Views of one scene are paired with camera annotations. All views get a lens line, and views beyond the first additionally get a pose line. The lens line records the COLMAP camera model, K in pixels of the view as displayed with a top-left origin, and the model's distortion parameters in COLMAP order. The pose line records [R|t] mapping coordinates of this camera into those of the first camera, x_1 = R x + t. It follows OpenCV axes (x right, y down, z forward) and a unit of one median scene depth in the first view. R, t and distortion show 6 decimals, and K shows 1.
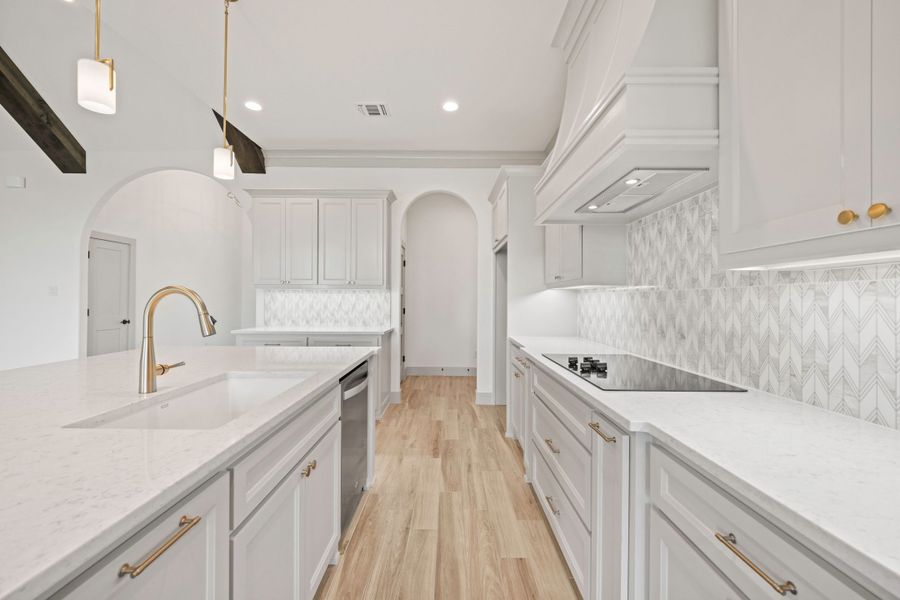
lens RADIAL K [[362.0, 0, 453.4], [0, 362.0, 299.3], [0, 0, 1]] dist [-0.001350, -0.000117]
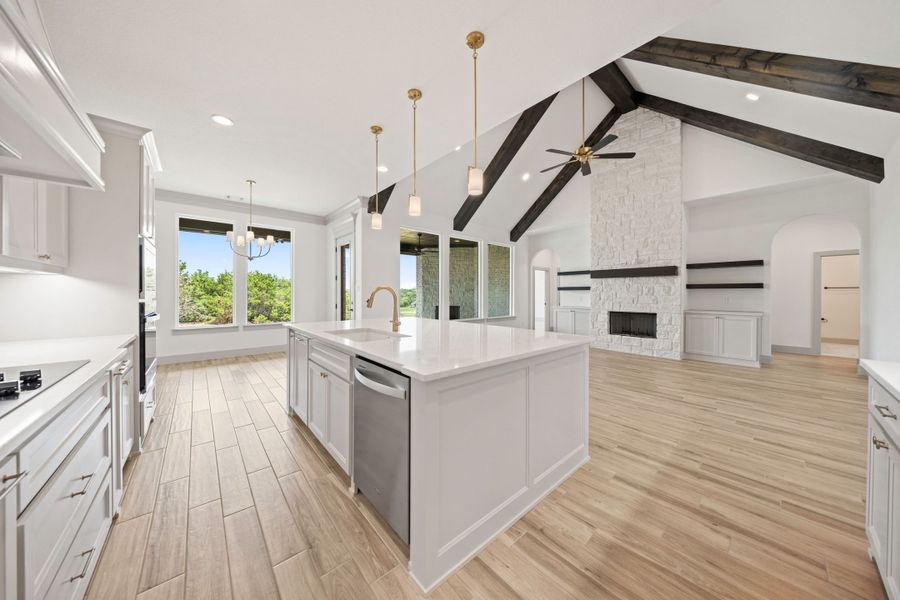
lens RADIAL K [[289.7, 0, 448.9], [0, 289.7, 296.5], [0, 0, 1]] dist [-0.005930, -0.000142]
pose [[-0.766036, -0.004571, -0.642782, 0.074150], [-0.005391, 0.999985, -0.000686, 0.015546], [0.642775, 0.002940, -0.766049, 1.845068]]
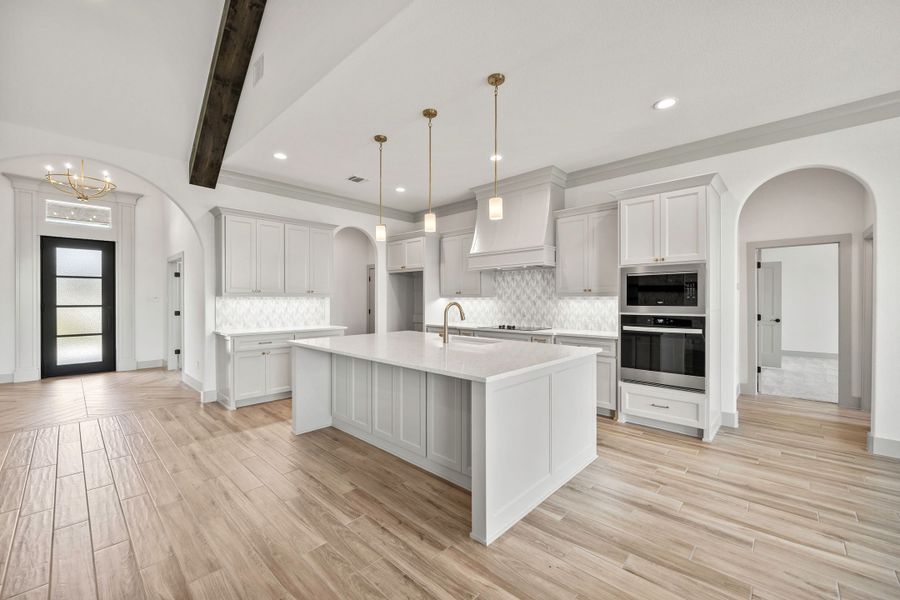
lens RADIAL K [[362.0, 0, 455.5], [0, 362.0, 299.7], [0, 0, 1]] dist [-0.001350, -0.000117]
pose [[0.675813, -0.006513, 0.737044, -1.902619], [0.004099, 0.999979, 0.005079, -0.048005], [-0.737061, -0.000412, 0.675826, -0.584594]]
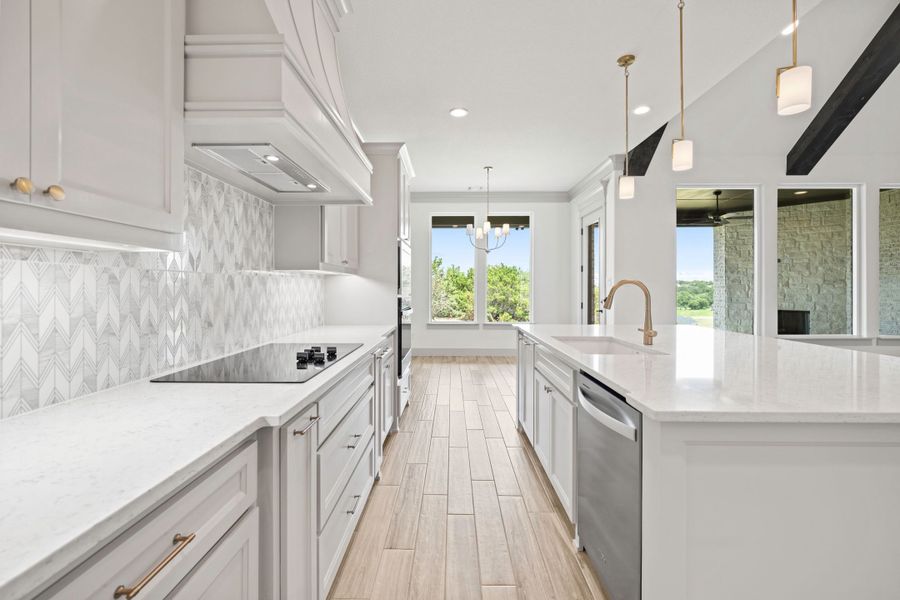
lens RADIAL K [[386.7, 0, 446.1], [0, 386.7, 289.9], [0, 0, 1]] dist [-0.000863, -0.000837]
pose [[-0.999445, -0.008770, 0.032152, 0.008663], [-0.008817, 0.999960, -0.001328, 0.011183], [-0.032139, -0.001611, -0.999482, 1.908932]]
